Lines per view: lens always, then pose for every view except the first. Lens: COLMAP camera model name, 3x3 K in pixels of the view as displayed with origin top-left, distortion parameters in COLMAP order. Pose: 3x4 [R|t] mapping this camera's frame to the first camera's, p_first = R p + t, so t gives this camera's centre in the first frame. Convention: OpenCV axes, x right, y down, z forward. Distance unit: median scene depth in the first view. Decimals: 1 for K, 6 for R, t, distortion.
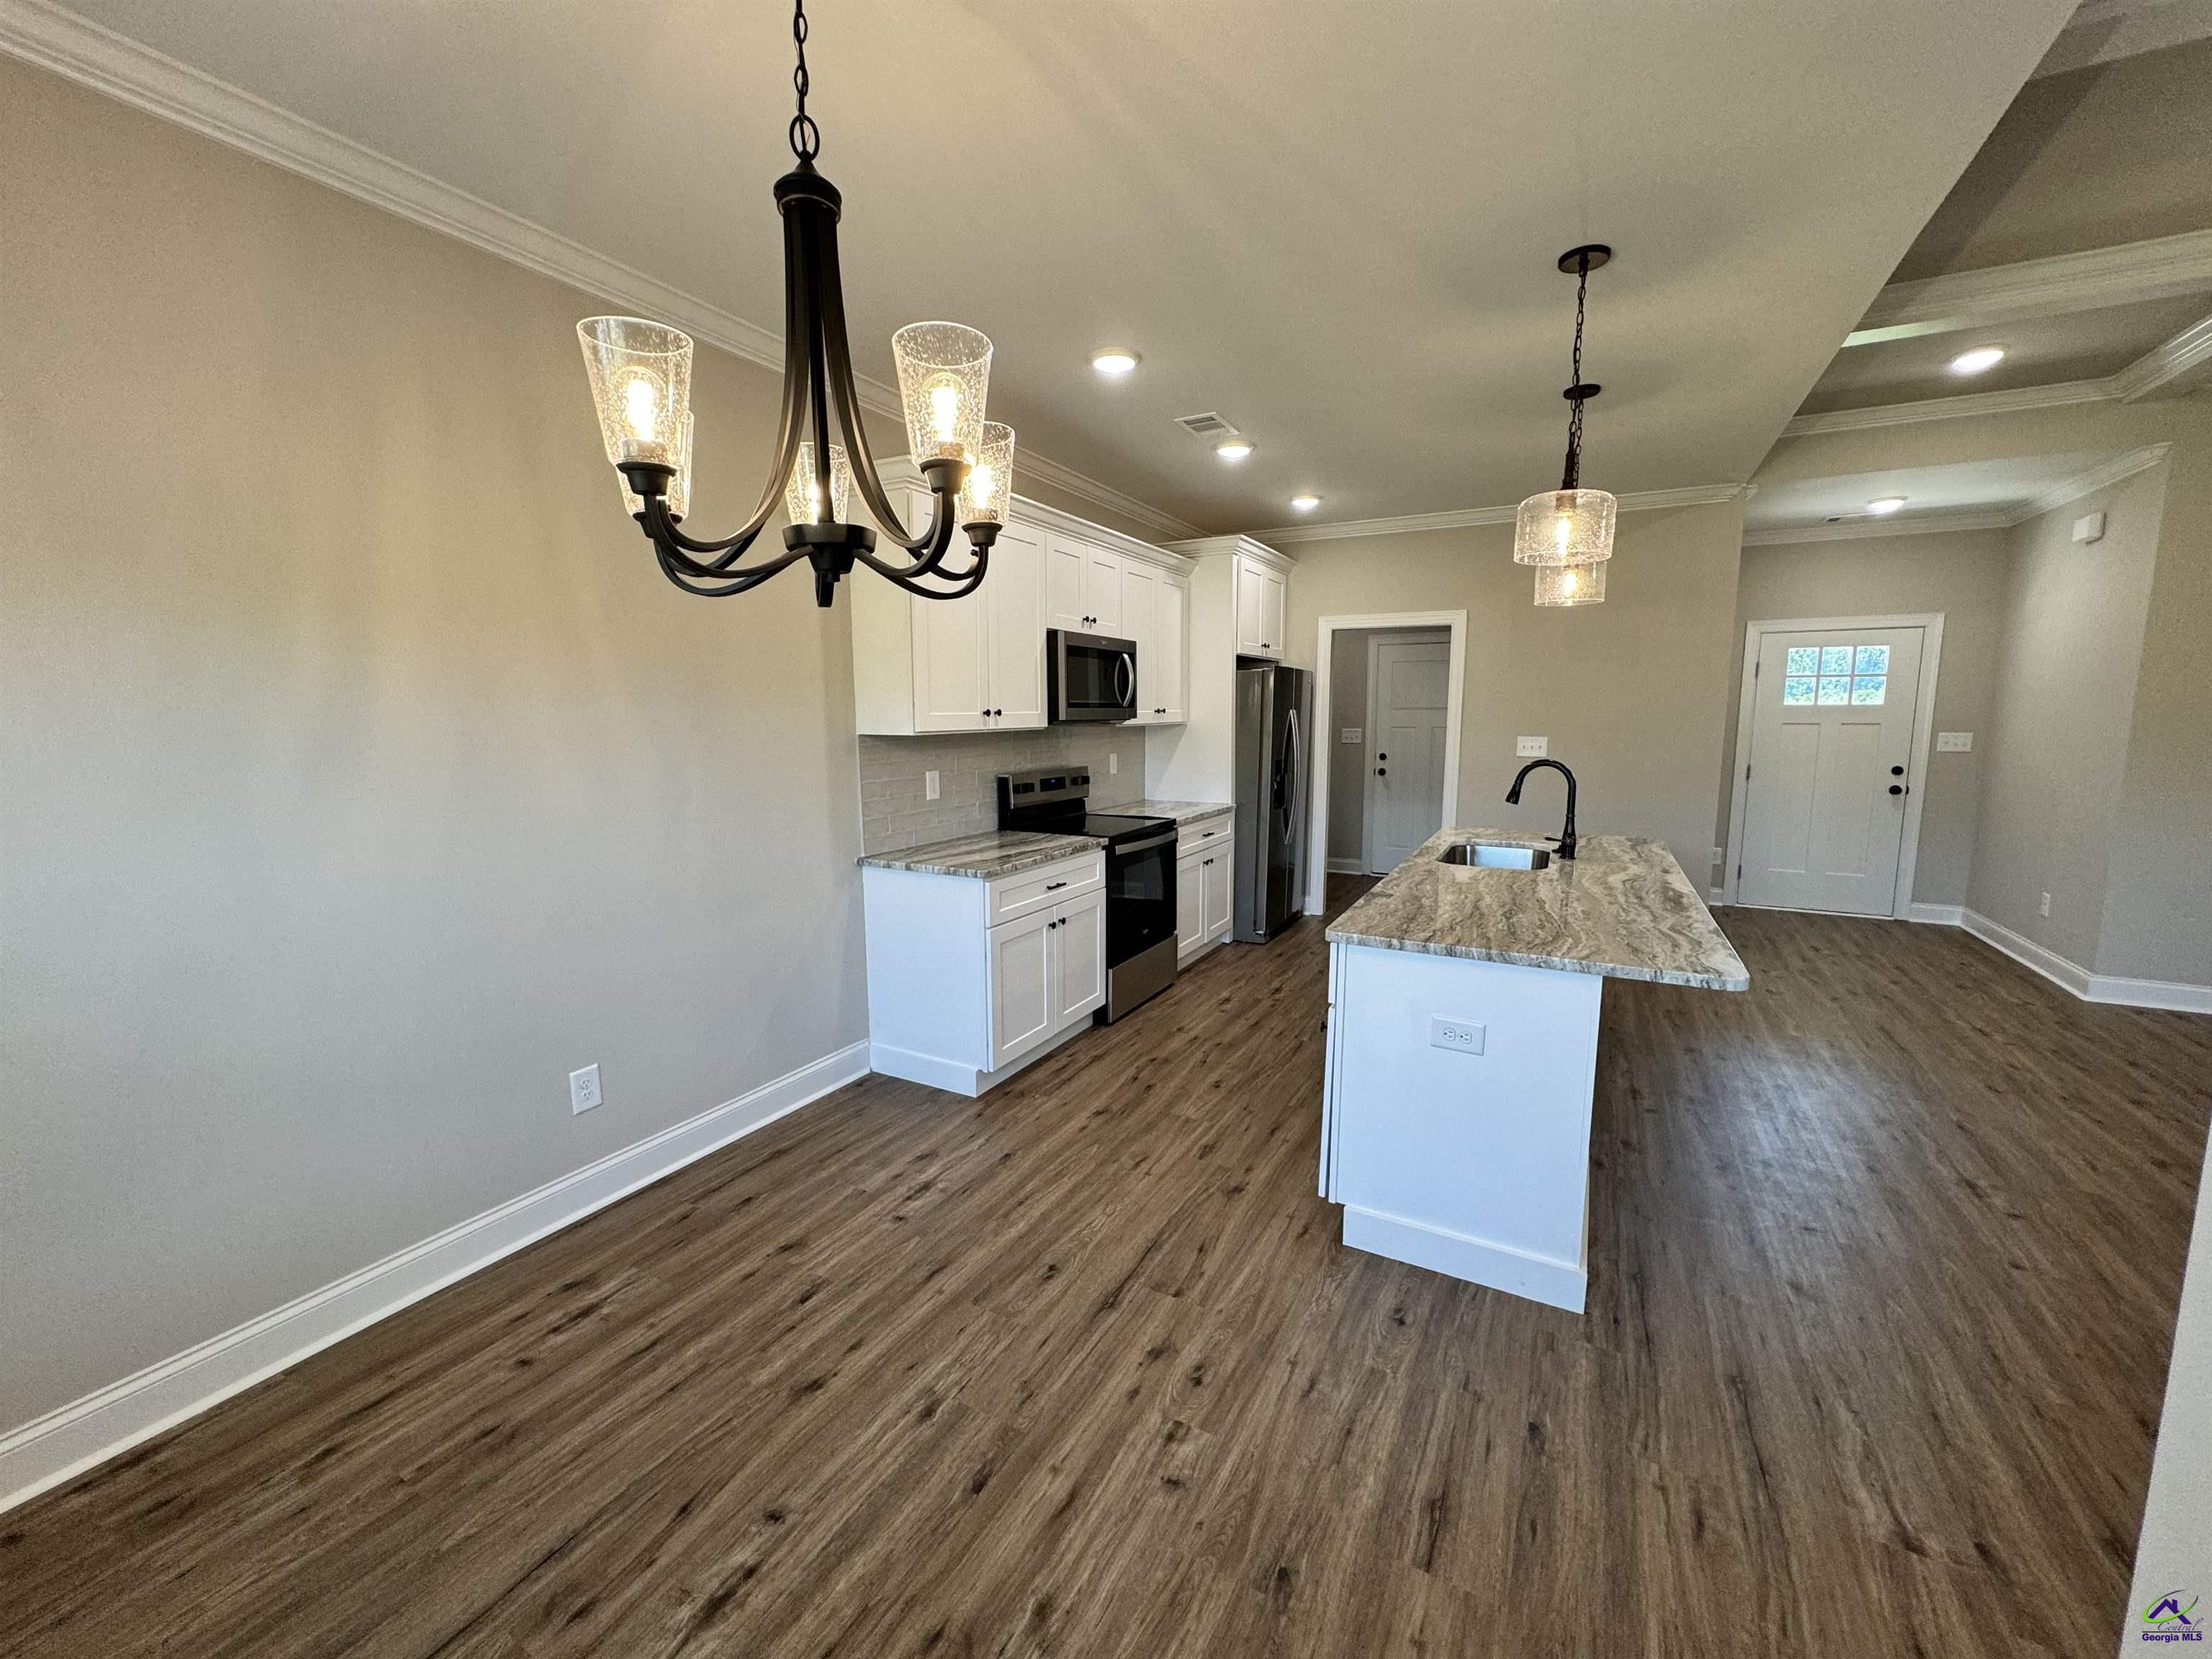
lens RADIAL K [[880.9, 0, 1105.0], [0, 880.9, 823.3], [0, 0, 1]] dist [0.002532, -0.000701]
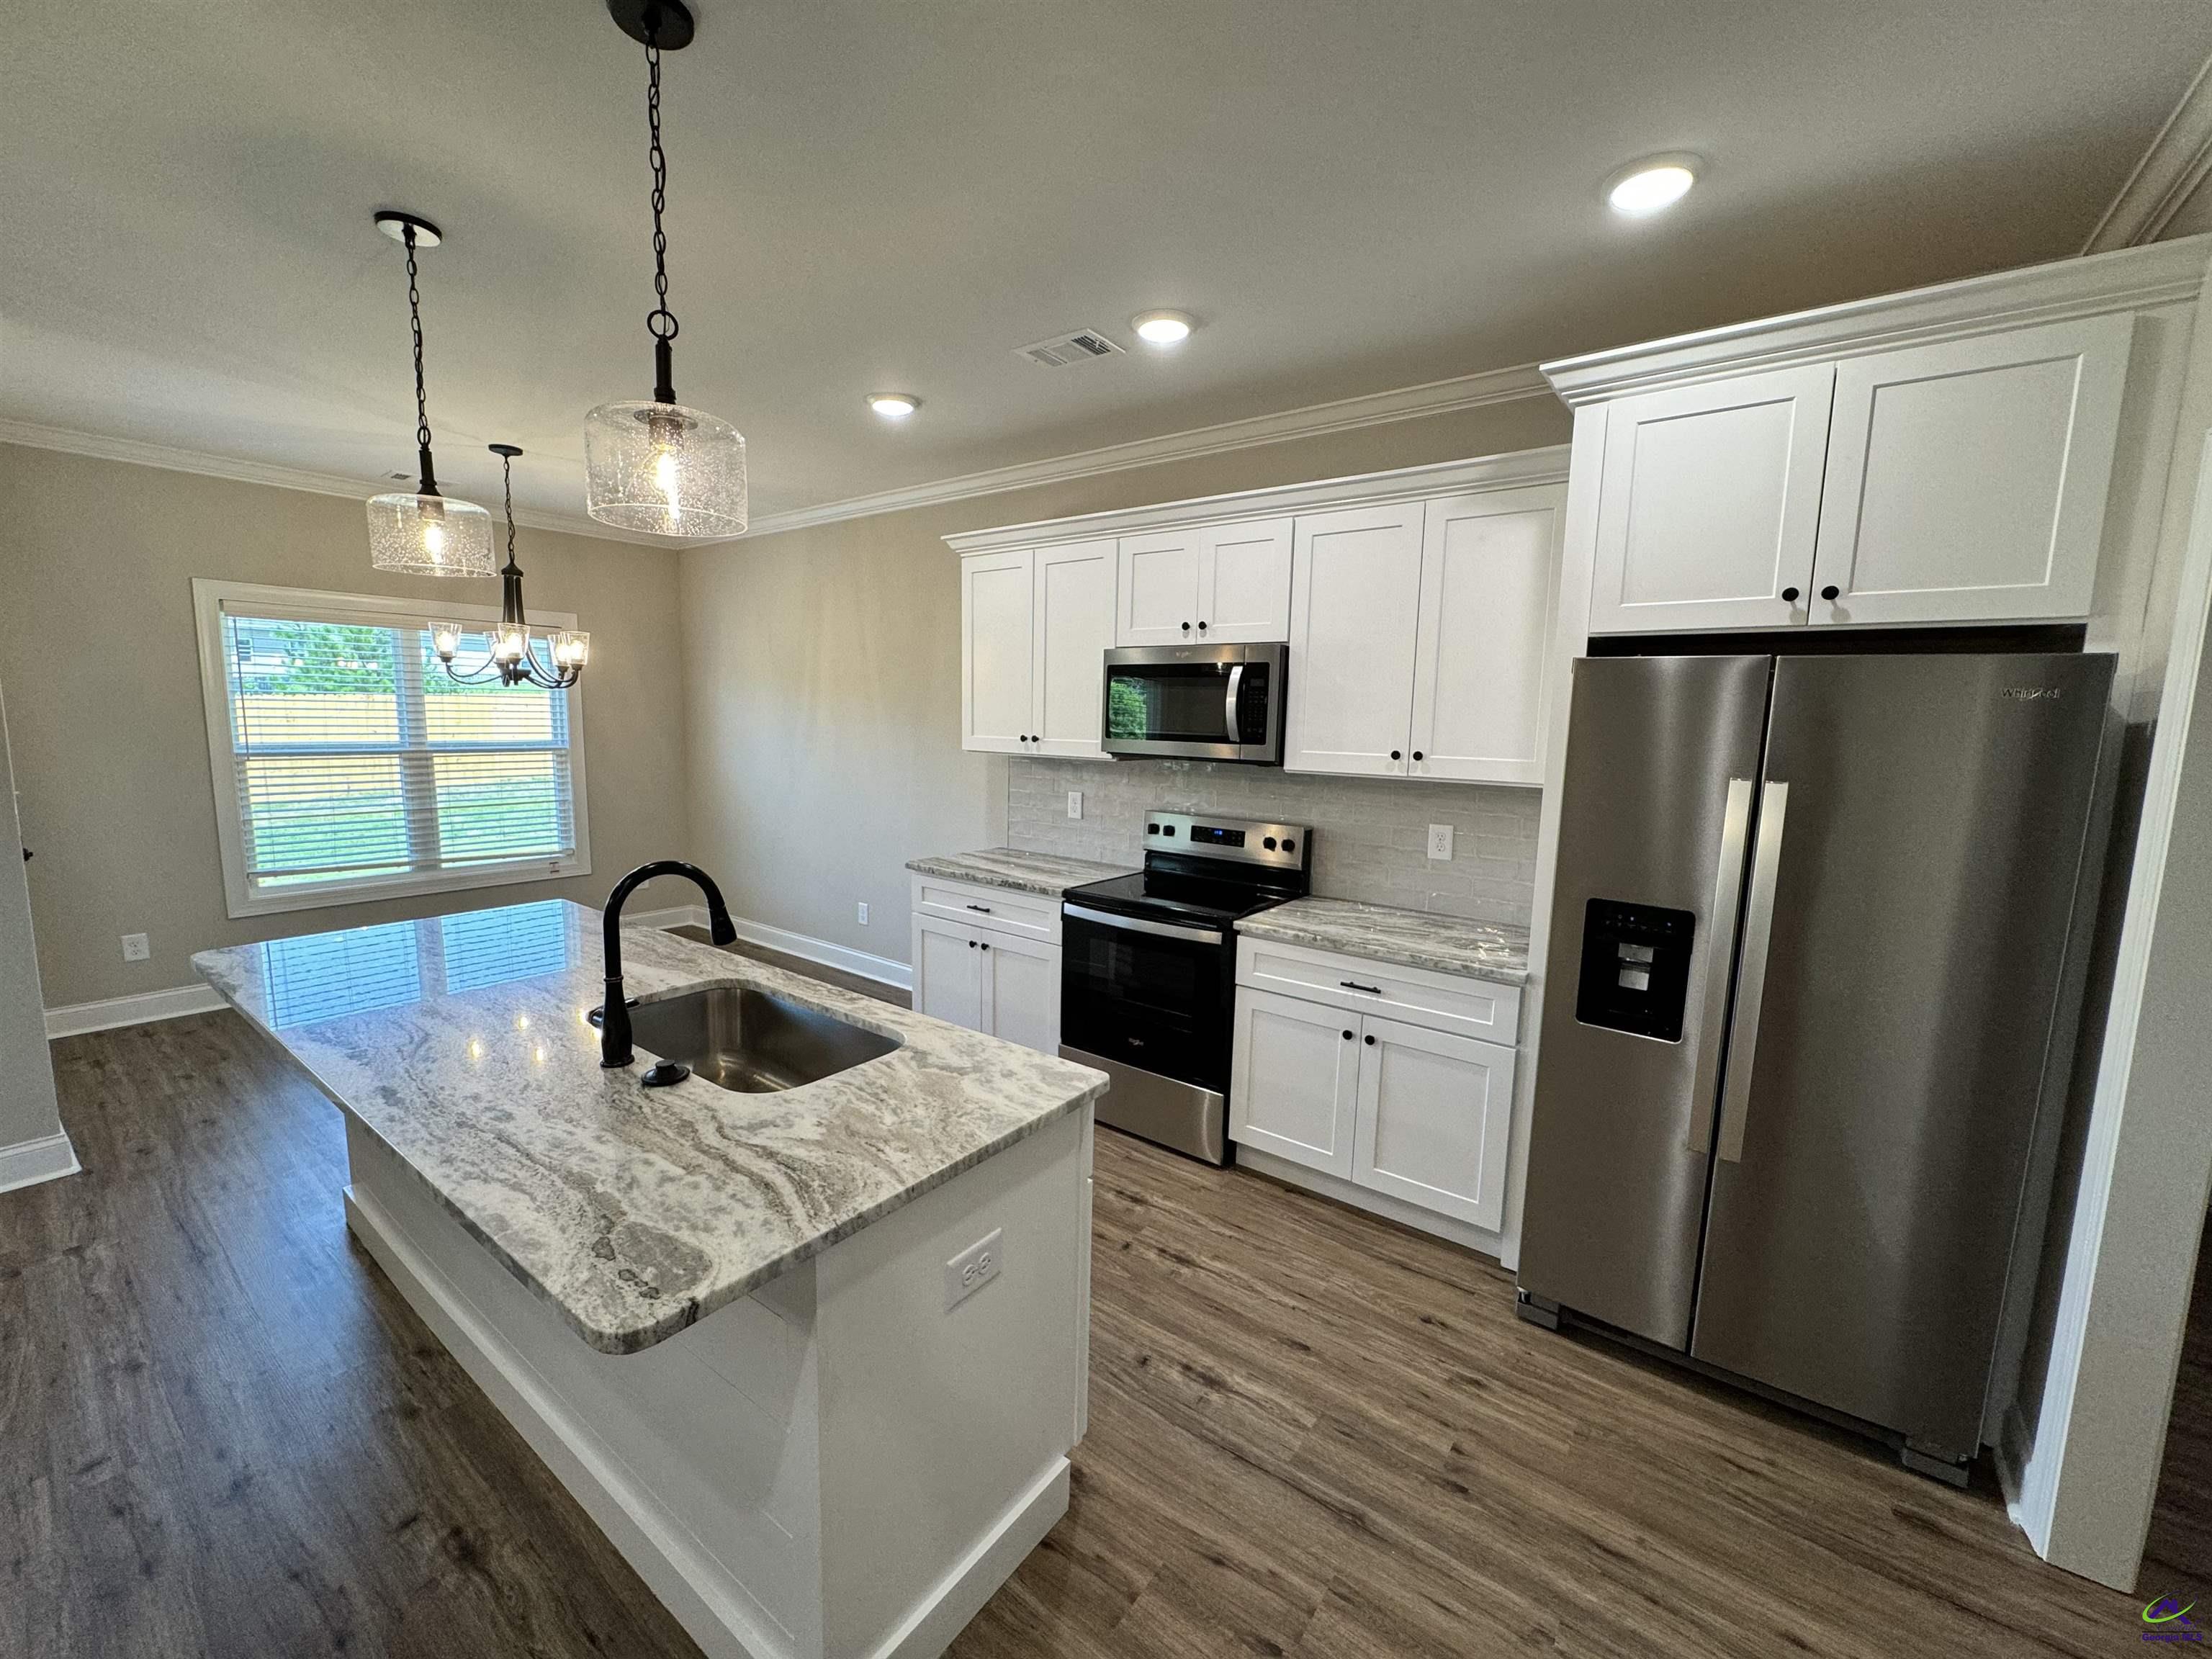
lens RADIAL K [[880.9, 0, 1105.9], [0, 880.9, 824.1], [0, 0, 1]] dist [0.002532, -0.000701]
pose [[-0.146262, 0.125005, -0.981316, 0.757805], [-0.147081, 0.978210, 0.146532, -0.162495], [0.978251, 0.165765, -0.124689, 1.040348]]
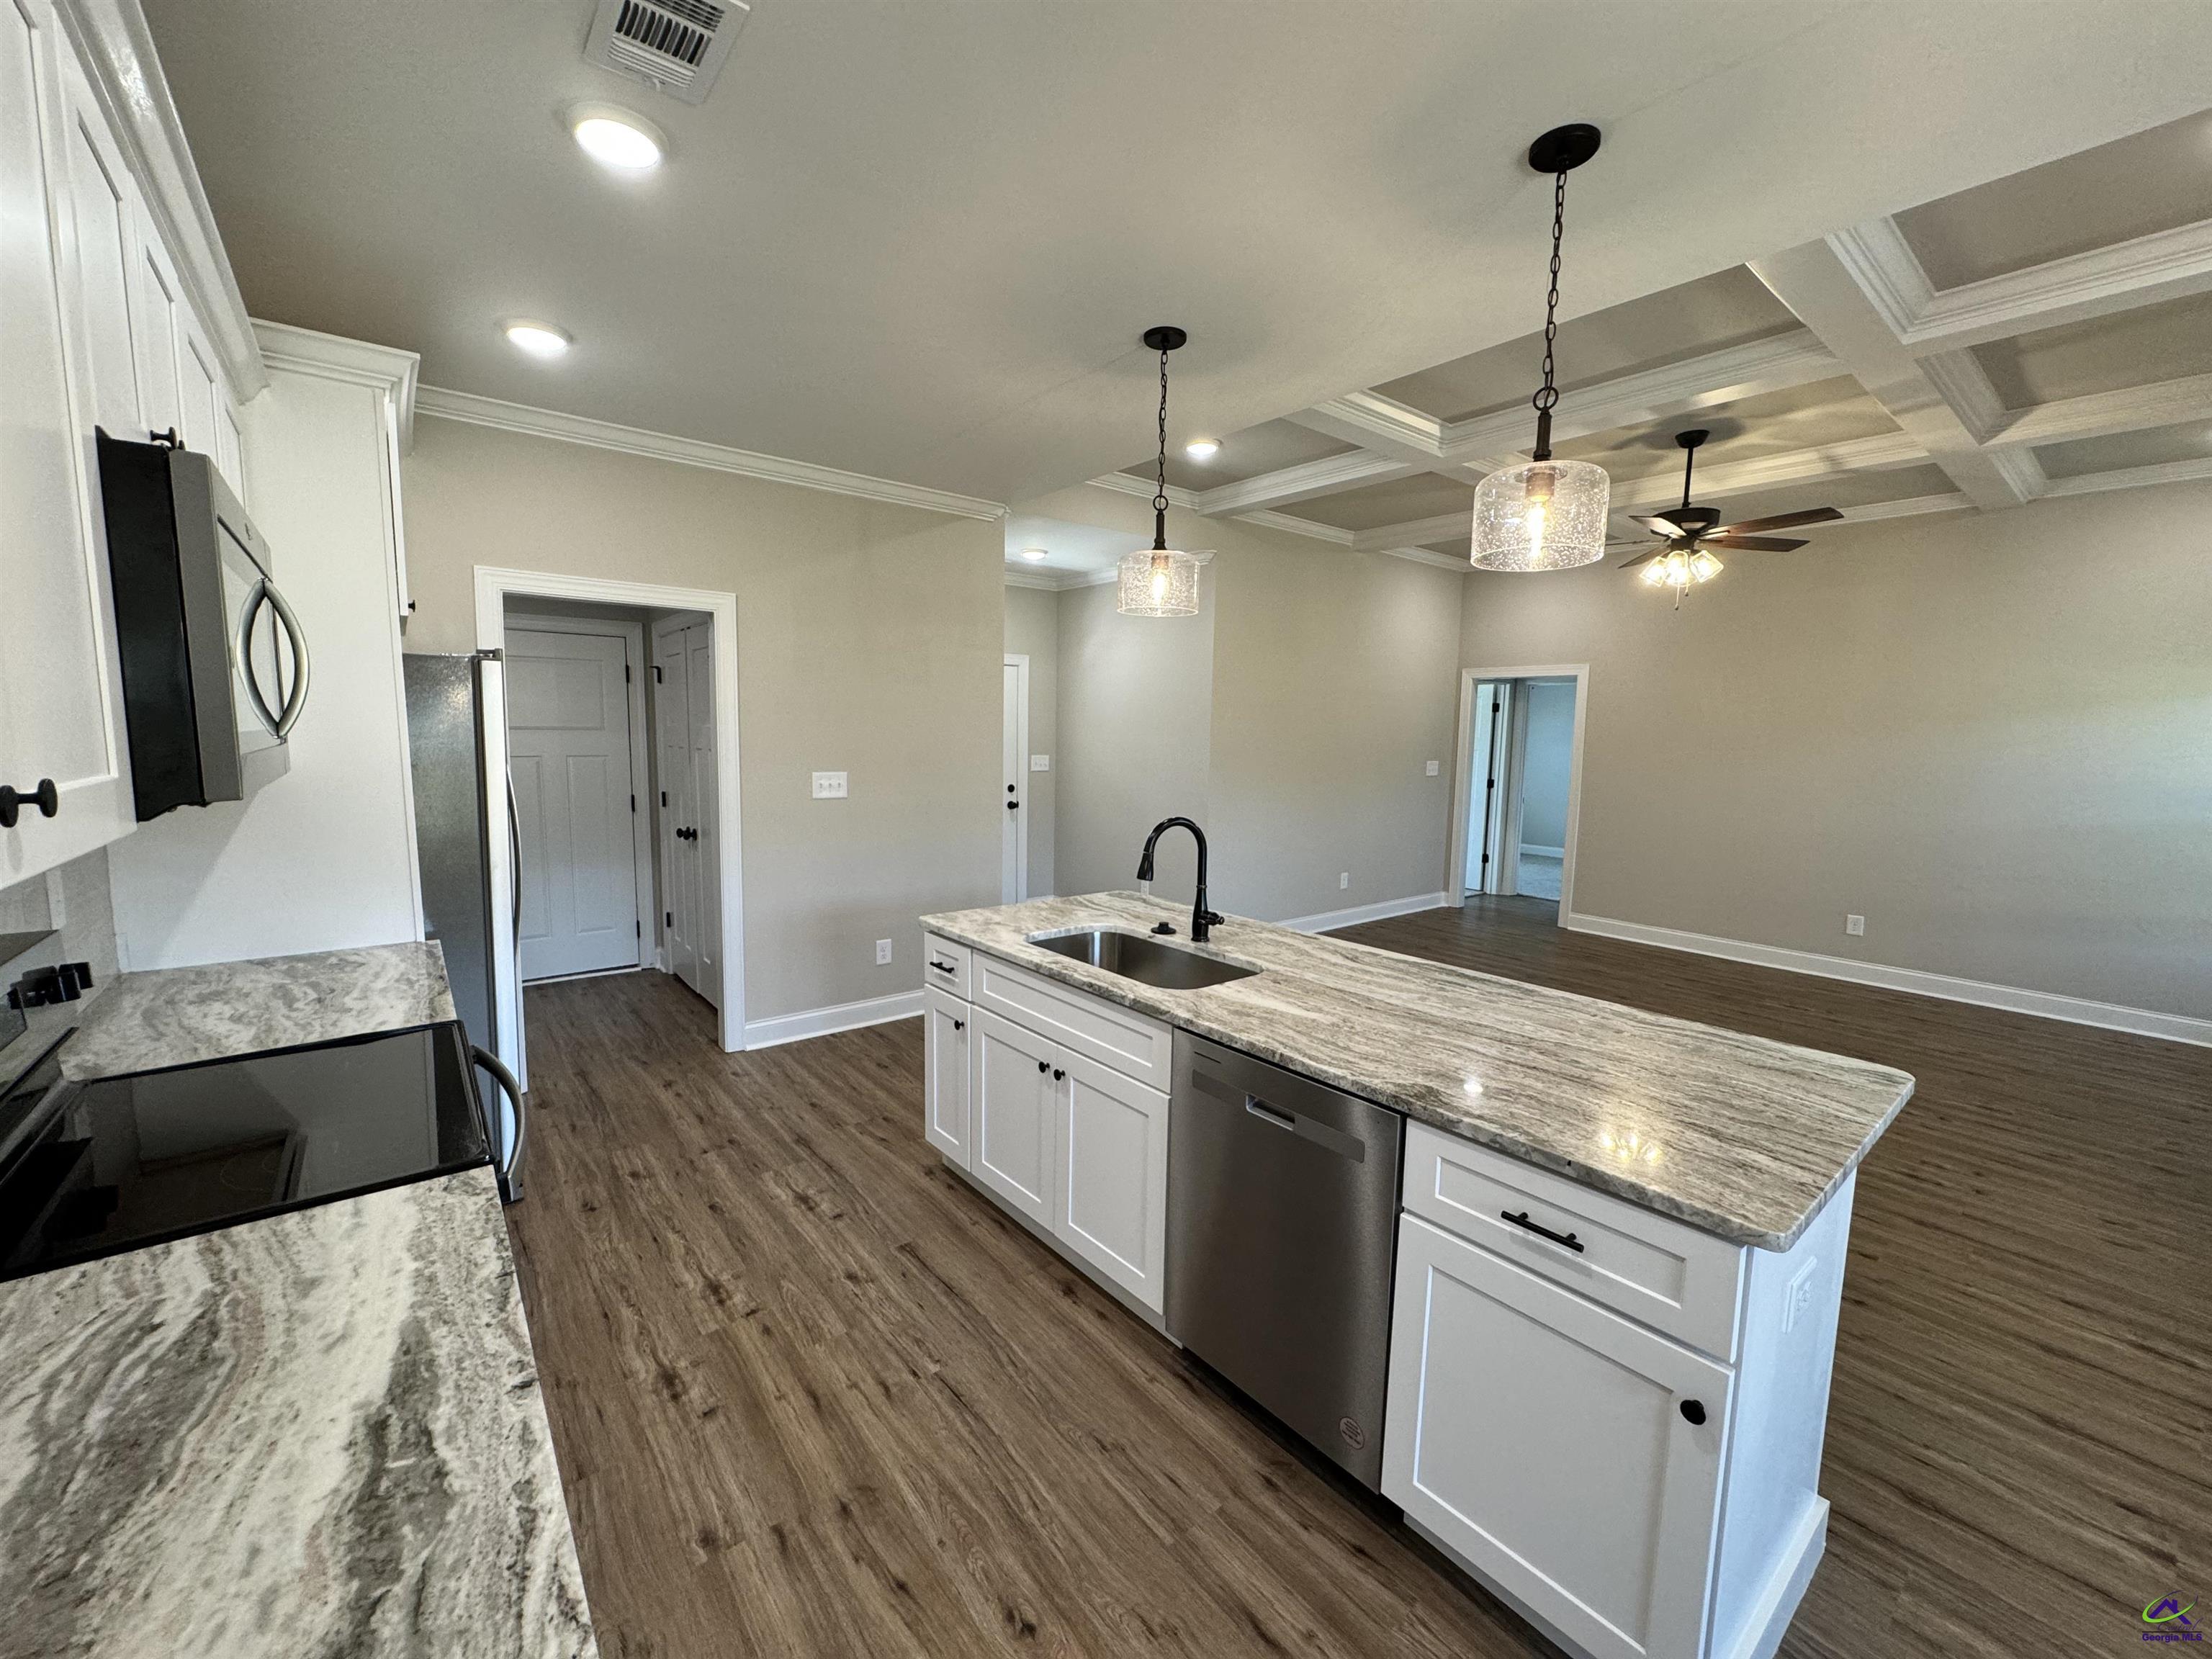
lens RADIAL K [[880.9, 0, 1106.0], [0, 880.9, 827.2], [0, 0, 1]] dist [0.002532, -0.000701]
pose [[0.384073, -0.093867, 0.918519, -0.174353], [0.098661, 0.993295, 0.060254, -0.092246], [-0.918016, 0.067480, 0.390759, 0.608380]]
